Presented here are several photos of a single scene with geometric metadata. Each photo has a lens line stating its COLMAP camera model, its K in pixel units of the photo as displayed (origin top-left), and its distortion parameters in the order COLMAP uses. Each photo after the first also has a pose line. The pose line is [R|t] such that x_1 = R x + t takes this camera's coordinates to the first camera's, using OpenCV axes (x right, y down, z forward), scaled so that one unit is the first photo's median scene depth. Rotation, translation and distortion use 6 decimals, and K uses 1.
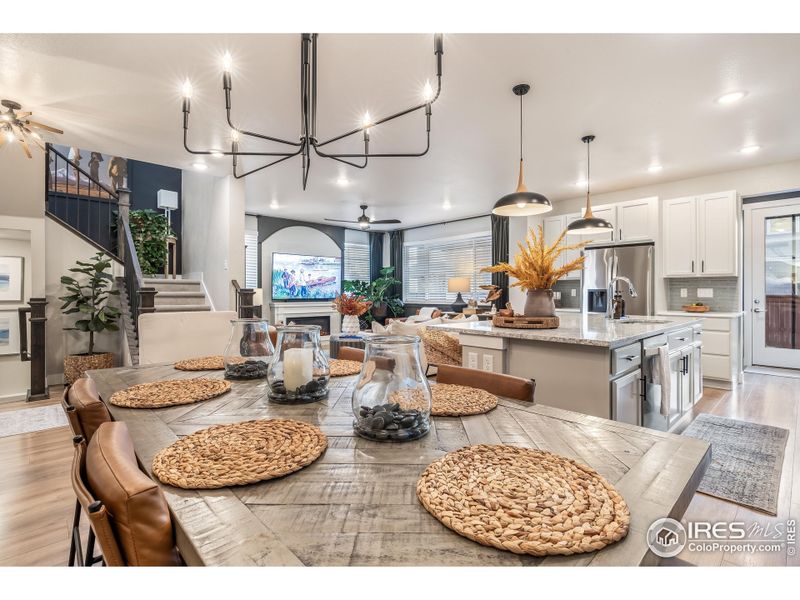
lens RADIAL K [[389.9, 0, 406.0], [0, 389.9, 295.3], [0, 0, 1]] dist [-0.004033, 0.001292]
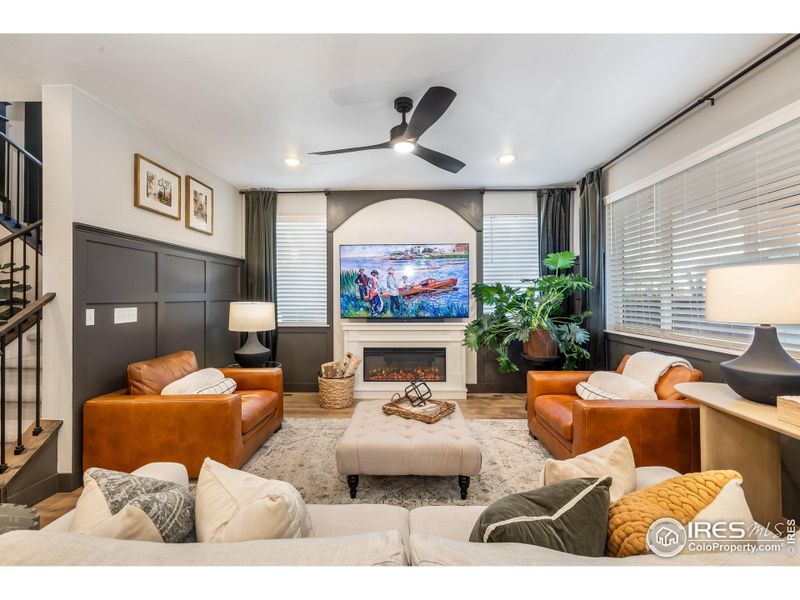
lens RADIAL K [[340.5, 0, 405.7], [0, 340.5, 294.0], [0, 0, 1]] dist [-0.001506, -0.000323]
pose [[0.710939, -0.007151, -0.703217, 0.115231], [-0.001135, 0.999935, -0.011315, -0.020571], [0.703253, 0.008842, 0.710885, 0.625202]]
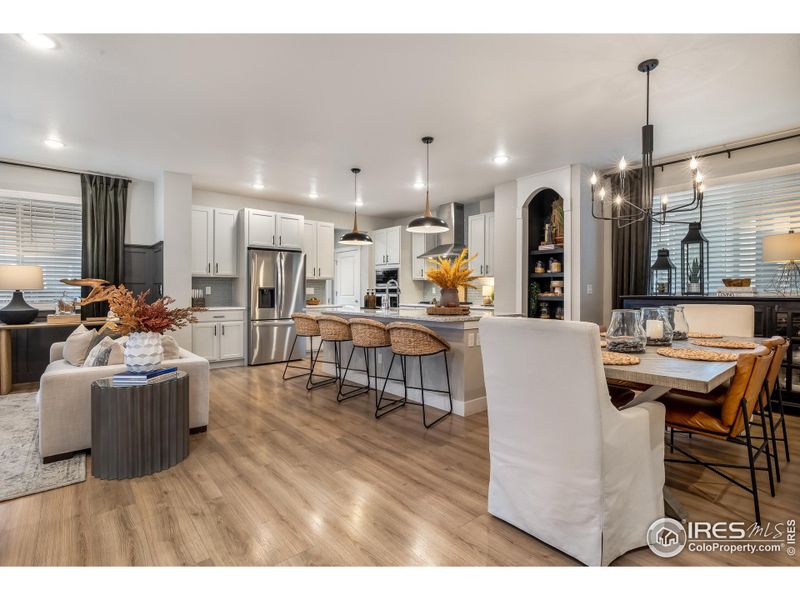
lens RADIAL K [[389.9, 0, 405.3], [0, 389.9, 294.6], [0, 0, 1]] dist [-0.004033, 0.001292]
pose [[0.056971, -0.006310, 0.998356, -0.375123], [0.006607, 0.999961, 0.005943, 0.000560], [-0.998354, 0.006258, 0.057010, 0.358416]]
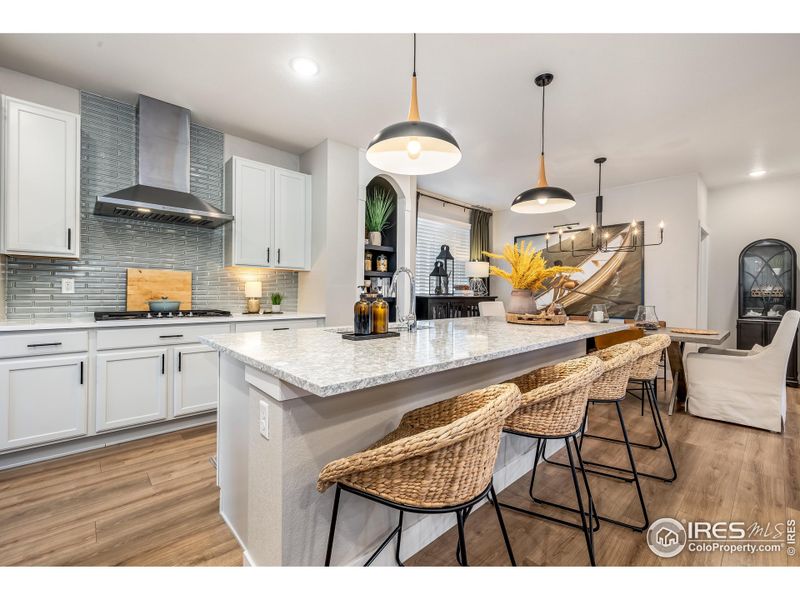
lens RADIAL K [[340.5, 0, 404.4], [0, 340.5, 295.1], [0, 0, 1]] dist [-0.001506, -0.000323]
pose [[-0.999709, -0.013891, 0.019706, 0.220064], [-0.013617, 0.999810, 0.013973, -0.001724], [-0.019897, 0.013701, -0.999708, 0.657797]]
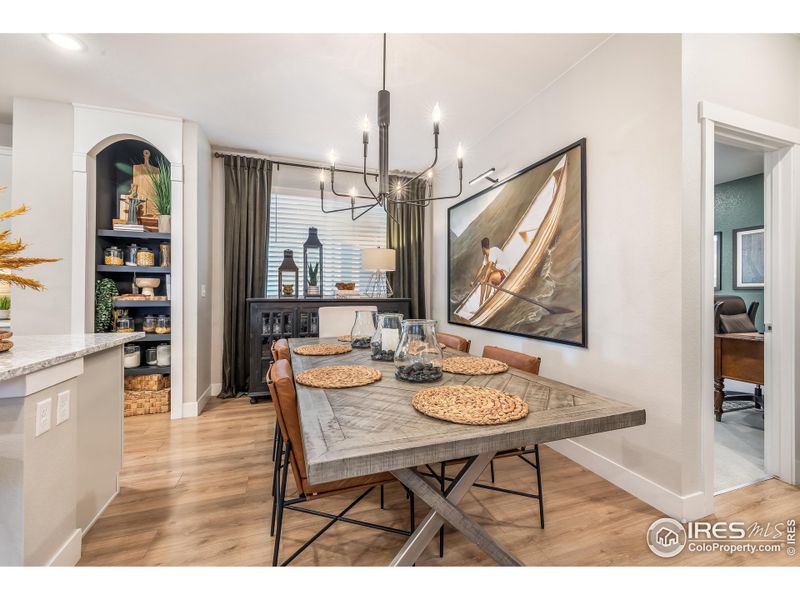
lens RADIAL K [[340.5, 0, 402.4], [0, 340.5, 293.7], [0, 0, 1]] dist [-0.001506, -0.000323]
pose [[-0.912129, -0.003244, 0.409891, -0.146587], [-0.001245, 0.999986, 0.005143, -0.001136], [-0.409902, 0.004181, -0.912120, 0.383716]]
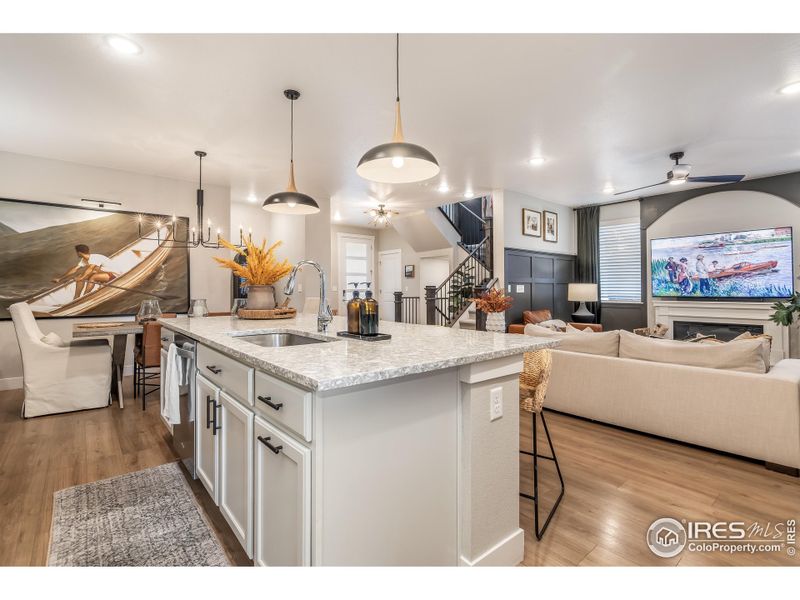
lens RADIAL K [[389.9, 0, 397.3], [0, 389.9, 285.4], [0, 0, 1]] dist [-0.004033, 0.001292]
pose [[-0.075424, -0.012565, -0.997072, 0.470916], [-0.005231, 0.999912, -0.012205, 0.000011], [0.997138, 0.004296, -0.075483, 0.487710]]
